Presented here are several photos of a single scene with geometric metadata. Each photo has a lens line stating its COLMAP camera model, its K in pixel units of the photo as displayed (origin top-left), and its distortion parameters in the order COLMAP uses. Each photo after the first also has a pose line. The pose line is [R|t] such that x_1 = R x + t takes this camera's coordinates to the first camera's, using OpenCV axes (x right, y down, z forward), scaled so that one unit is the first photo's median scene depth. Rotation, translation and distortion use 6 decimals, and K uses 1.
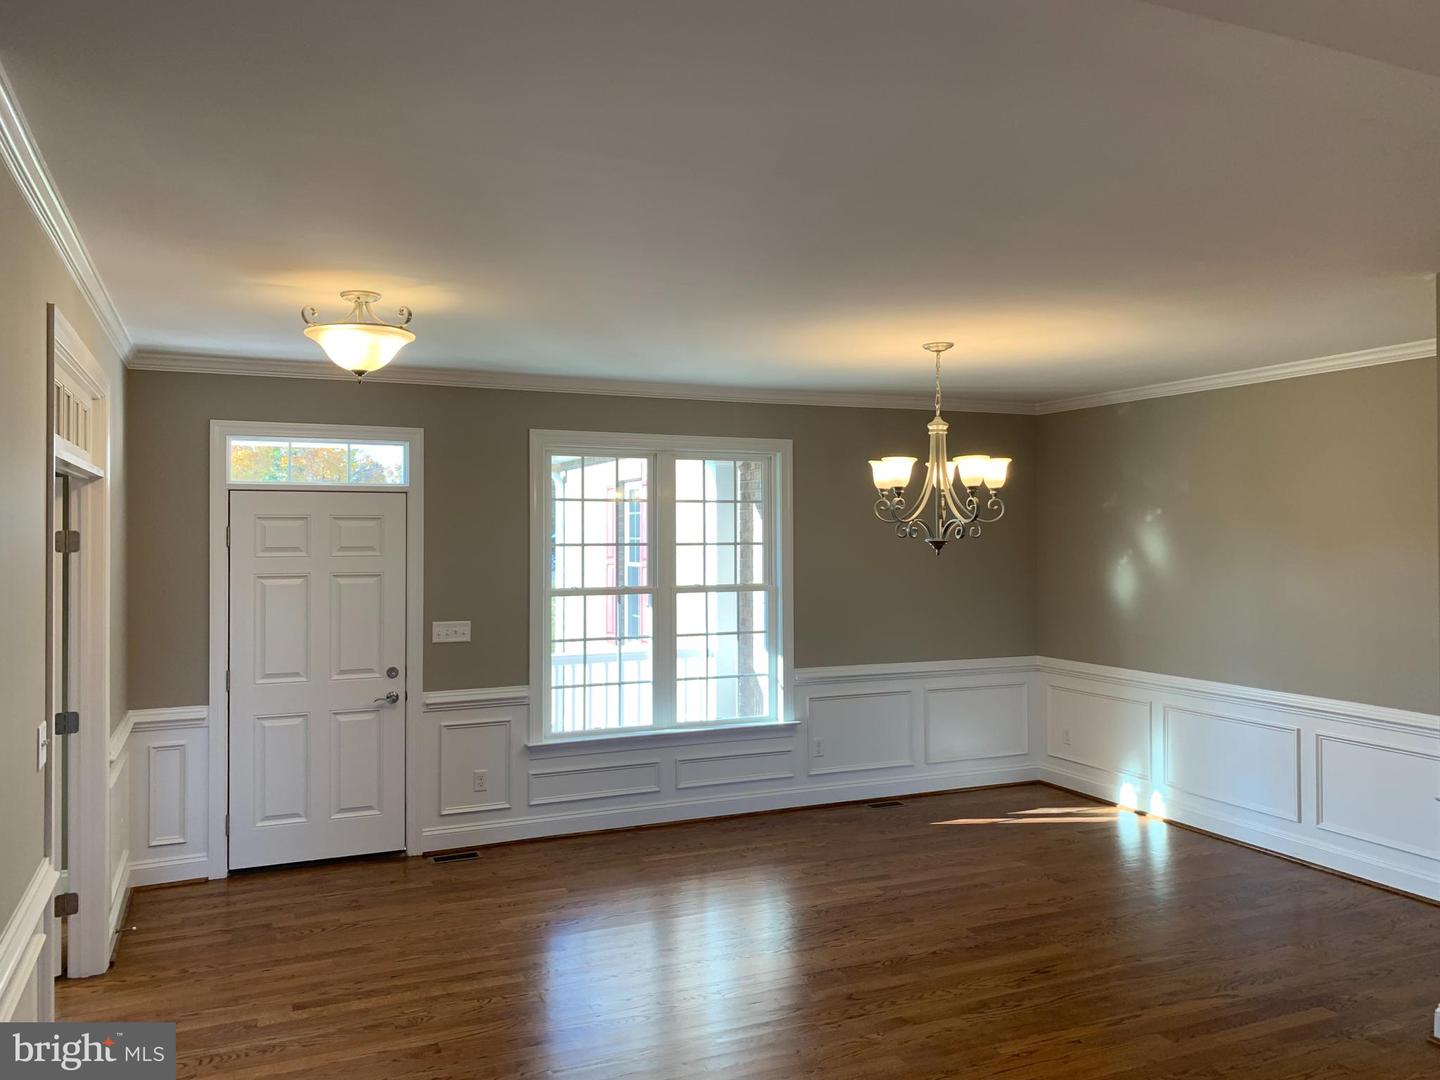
lens RADIAL K [[1099.0, 0, 721.2], [0, 1099.0, 527.1], [0, 0, 1]] dist [0.005728, -0.007288]
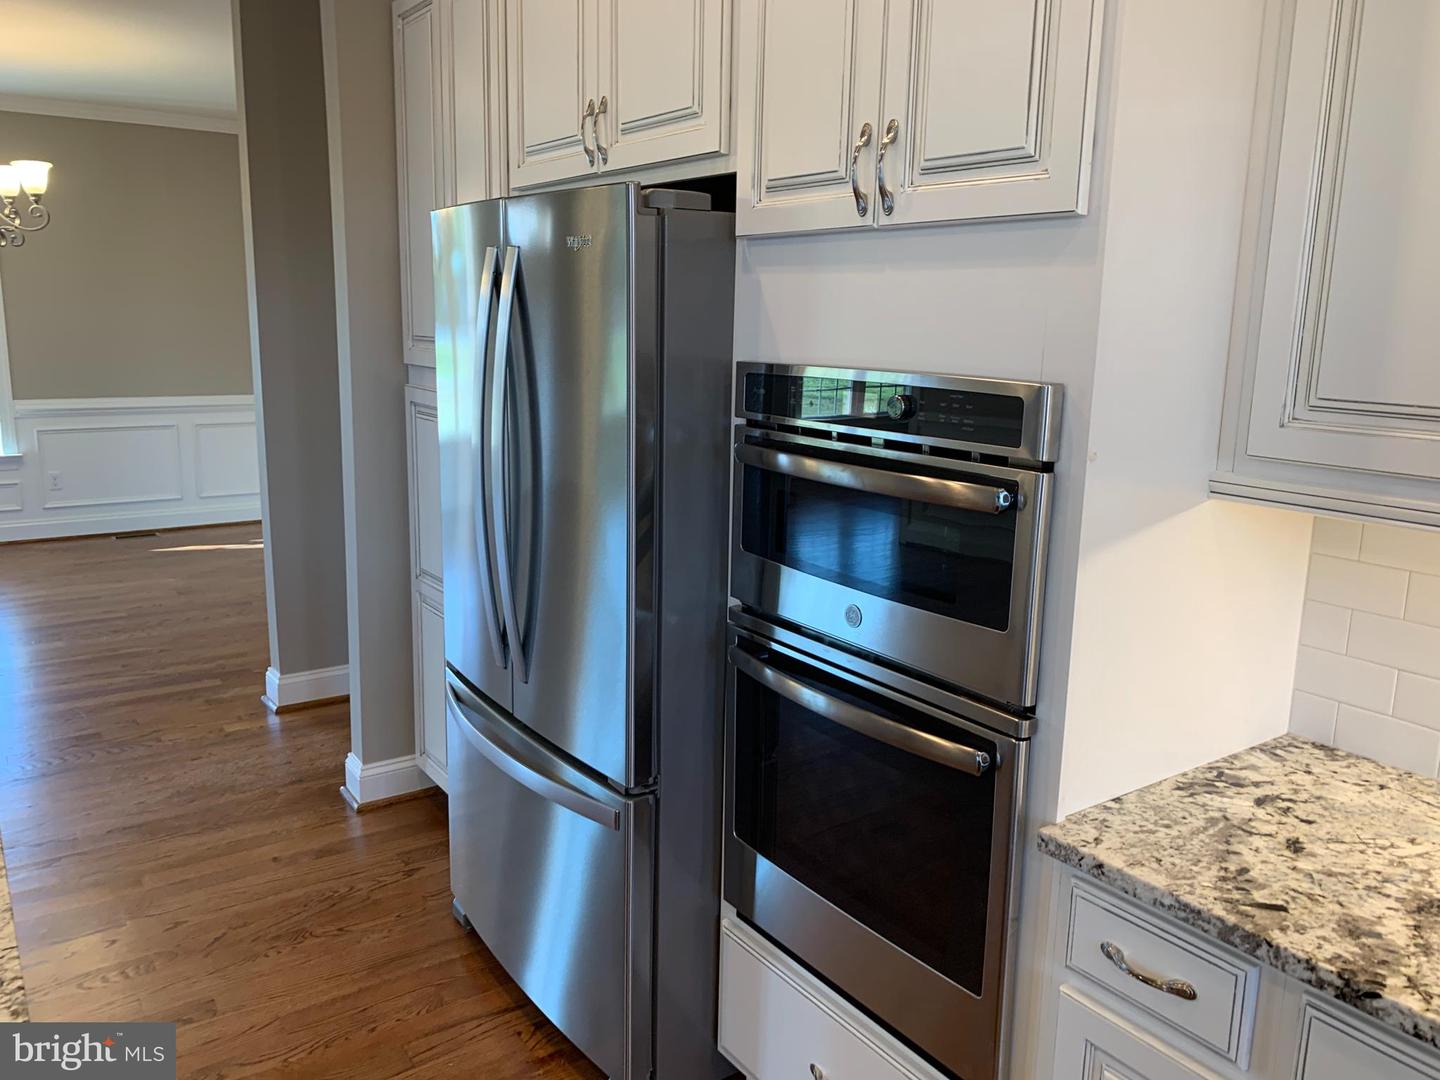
lens RADIAL K [[1099.0, 0, 721.2], [0, 1099.0, 527.1], [0, 0, 1]] dist [0.005728, -0.007288]
pose [[0.980658, -0.015331, 0.195129, 0.508798], [-0.022956, 0.981038, 0.192449, 0.040328], [-0.194380, -0.193206, 0.961711, -0.075314]]
